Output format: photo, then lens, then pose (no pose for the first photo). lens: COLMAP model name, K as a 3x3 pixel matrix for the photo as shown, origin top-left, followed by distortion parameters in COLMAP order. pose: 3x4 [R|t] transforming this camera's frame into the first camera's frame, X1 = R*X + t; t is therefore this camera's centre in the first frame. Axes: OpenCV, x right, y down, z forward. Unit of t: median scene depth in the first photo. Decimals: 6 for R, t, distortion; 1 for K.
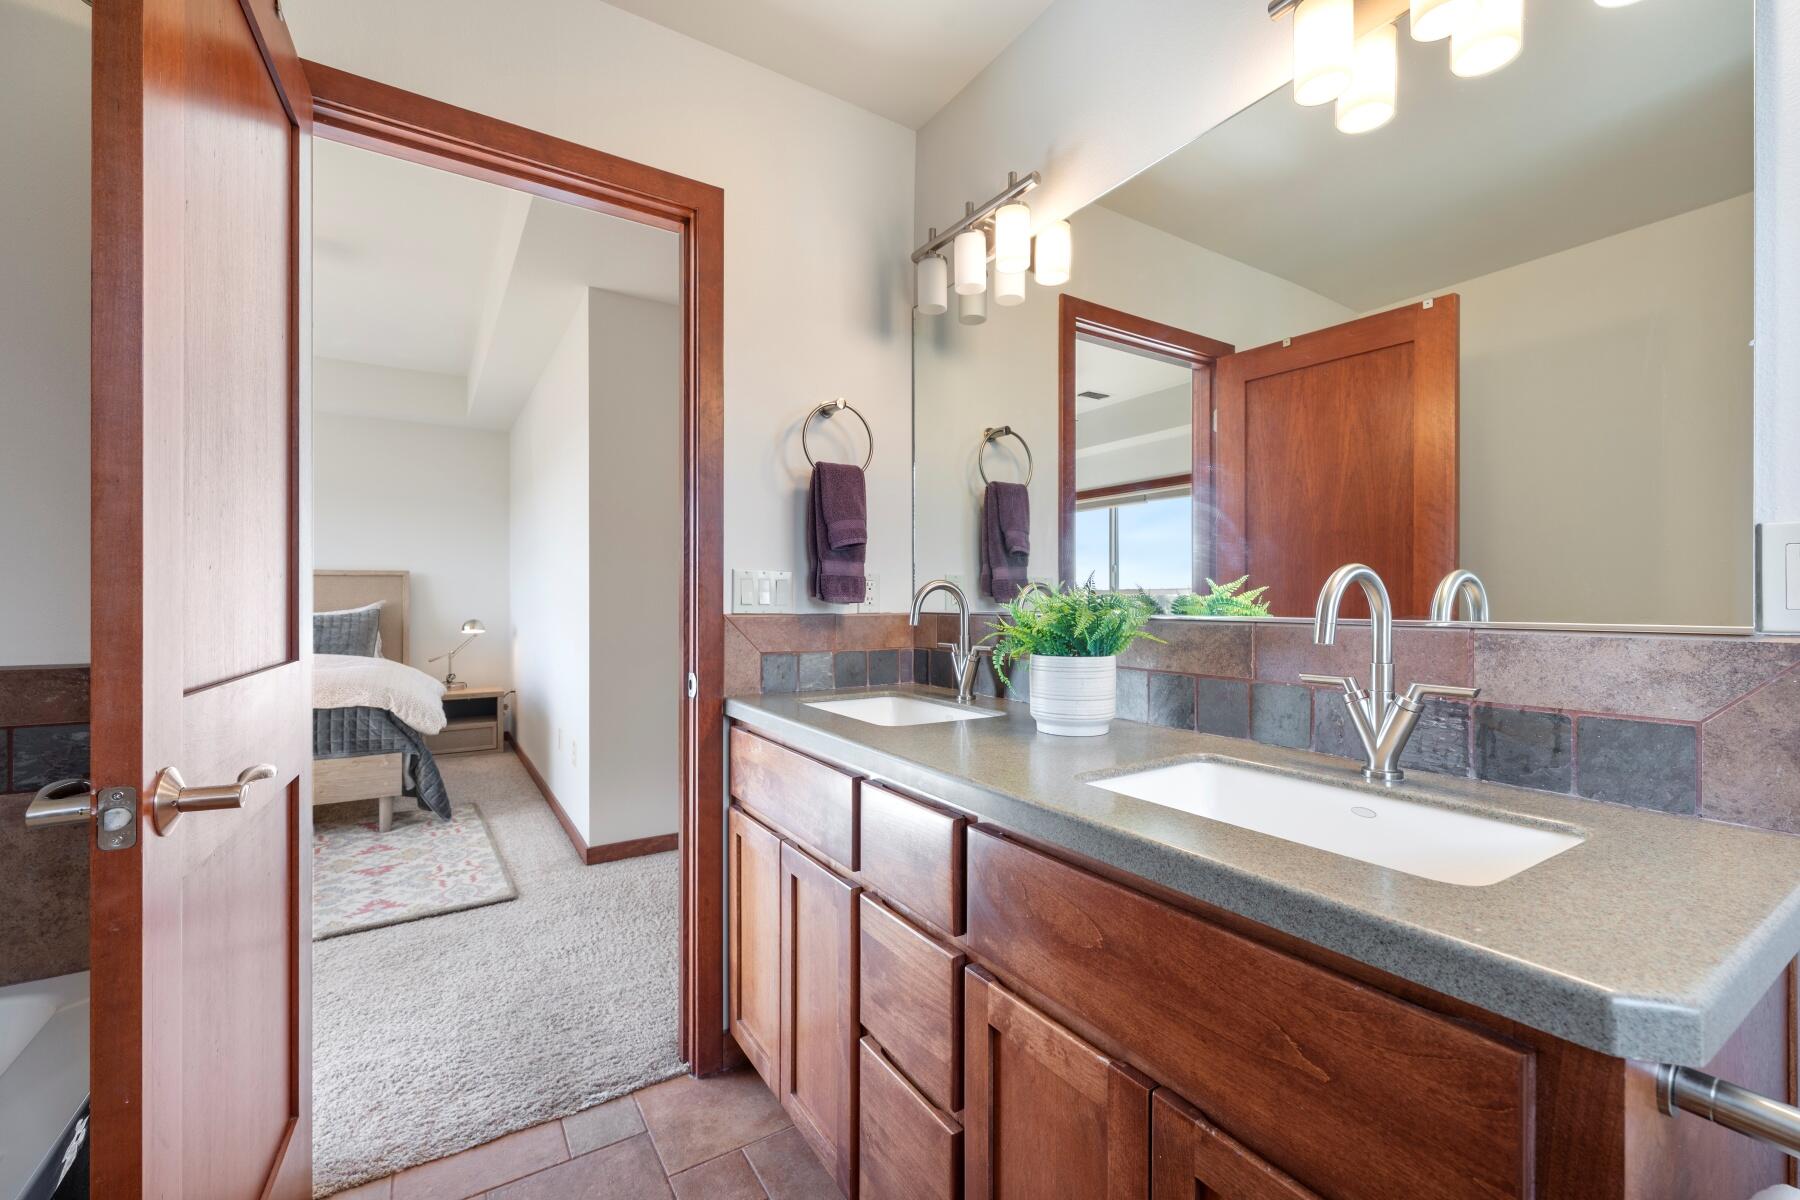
lens RADIAL K [[743.3, 0, 900.1], [0, 743.3, 602.1], [0, 0, 1]] dist [0.000464, 0.000002]
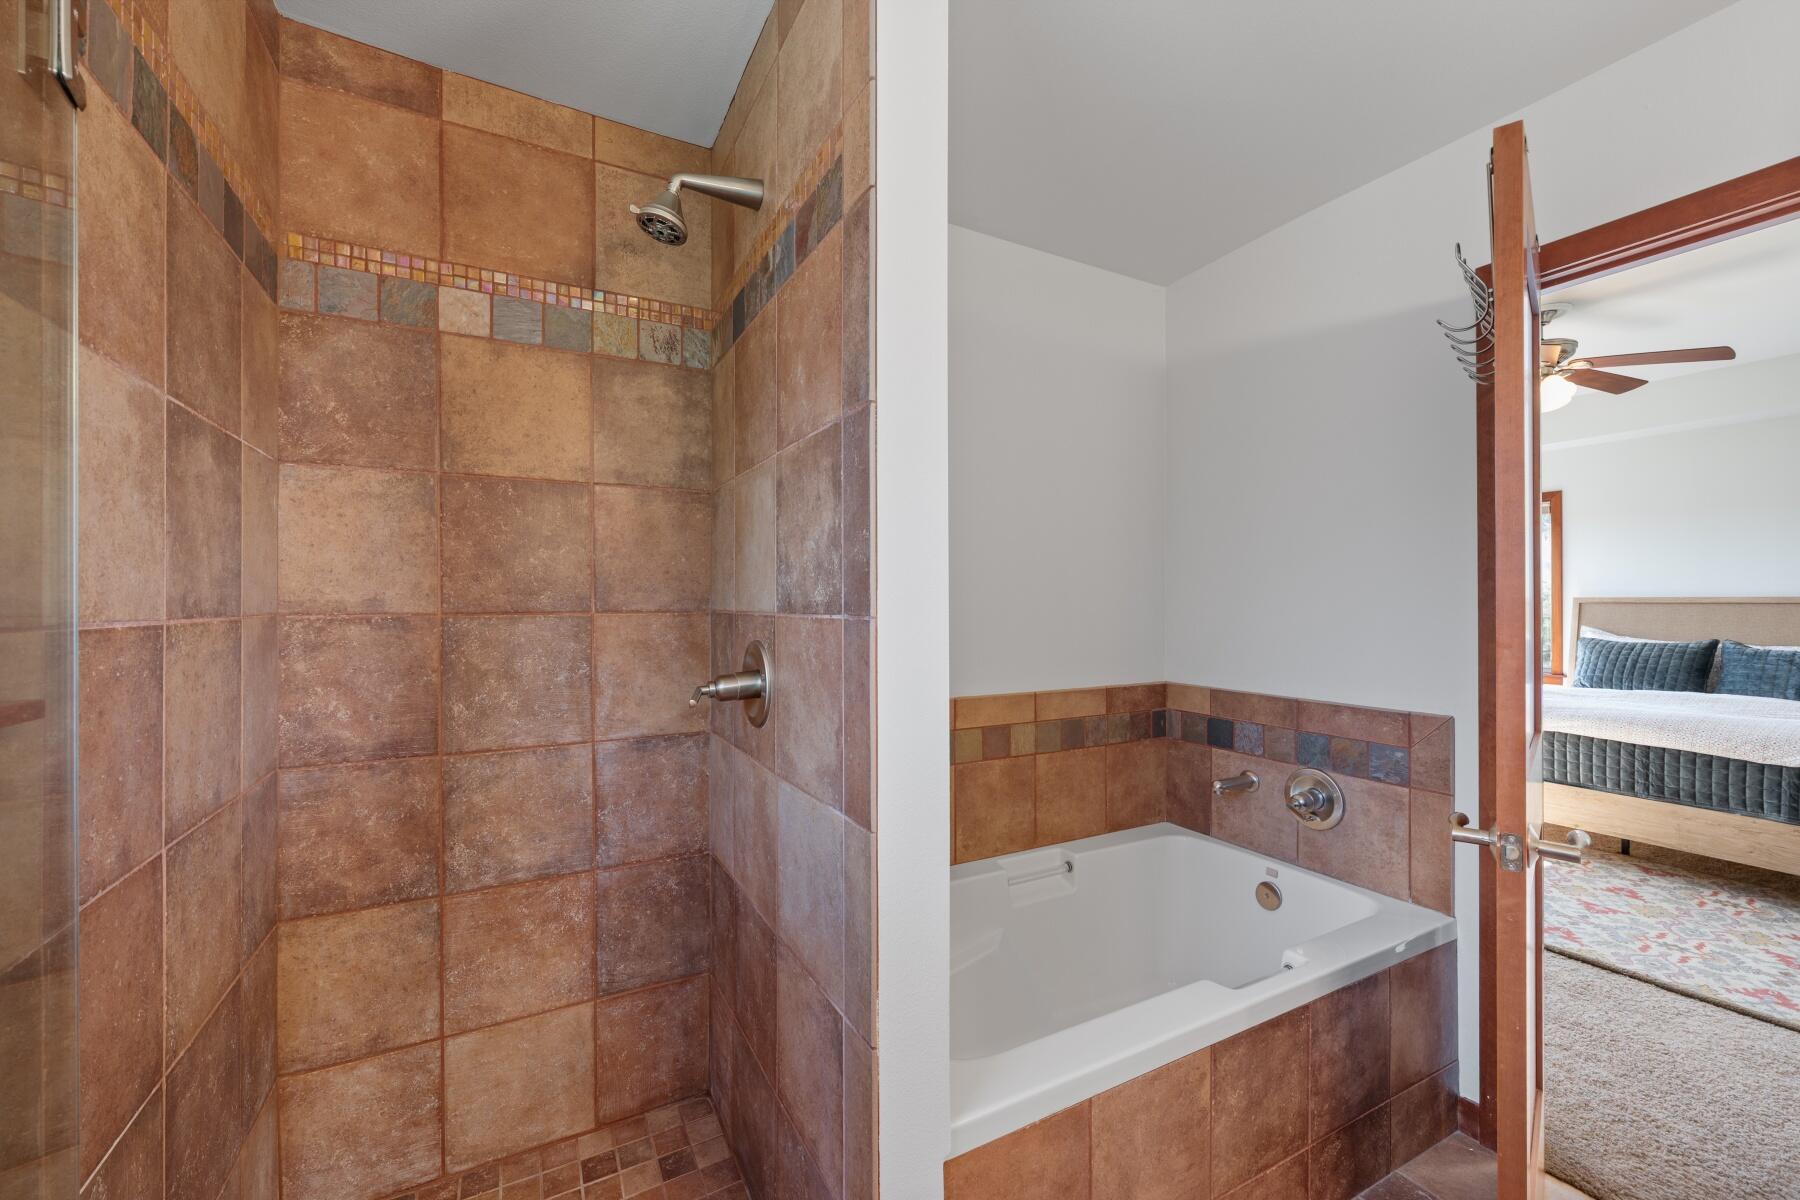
lens RADIAL K [[717.9, 0, 897.8], [0, 717.9, 595.6], [0, 0, 1]] dist [0.000389, 0.000332]
pose [[-0.073275, -0.011188, -0.997249, 0.230782], [-0.000613, 0.999937, -0.011173, -0.062436], [0.997312, -0.000207, -0.073277, 0.009839]]
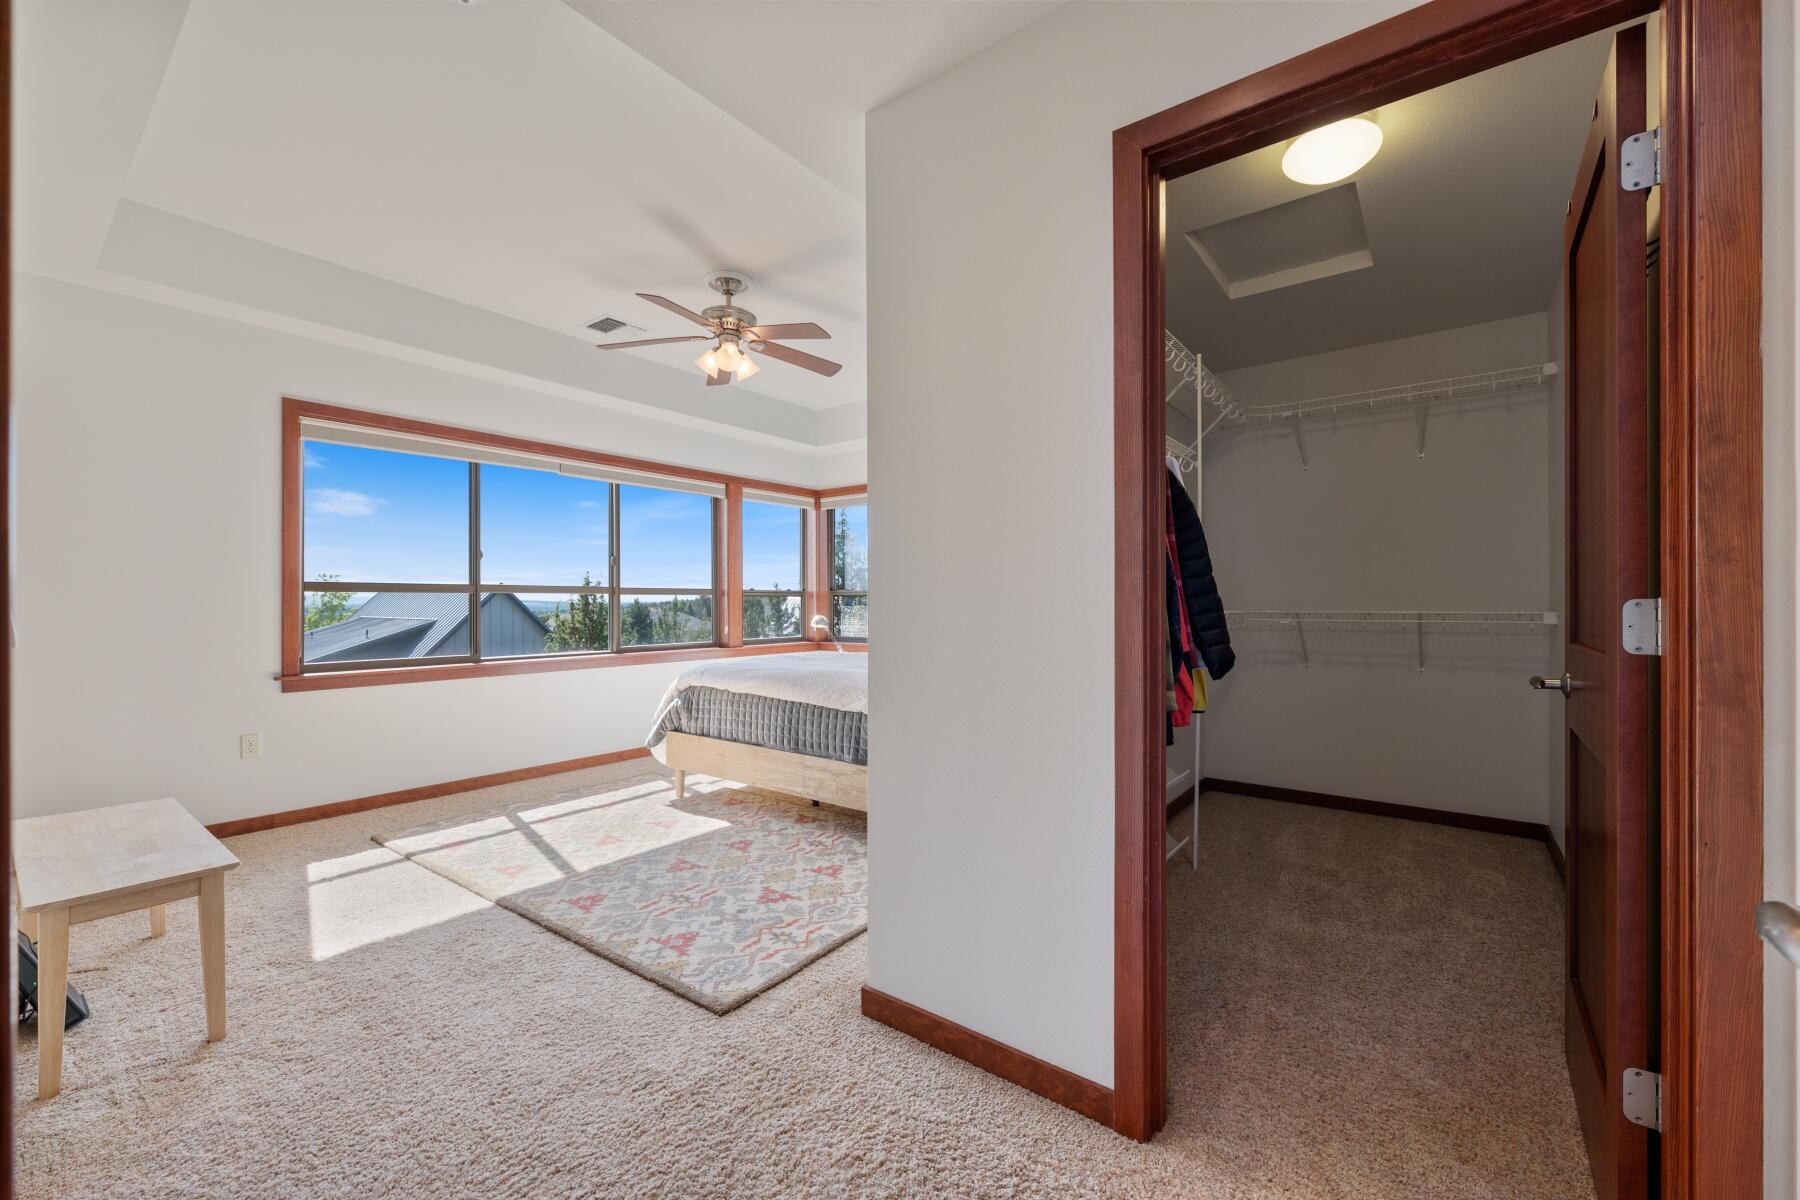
lens RADIAL K [[717.9, 0, 897.5], [0, 717.9, 605.8], [0, 0, 1]] dist [0.000389, 0.000332]
pose [[0.335093, 0.003641, -0.942178, 0.188972], [0.000000, 0.999993, 0.003864, -0.000590], [0.942185, -0.001295, 0.335090, 0.892896]]
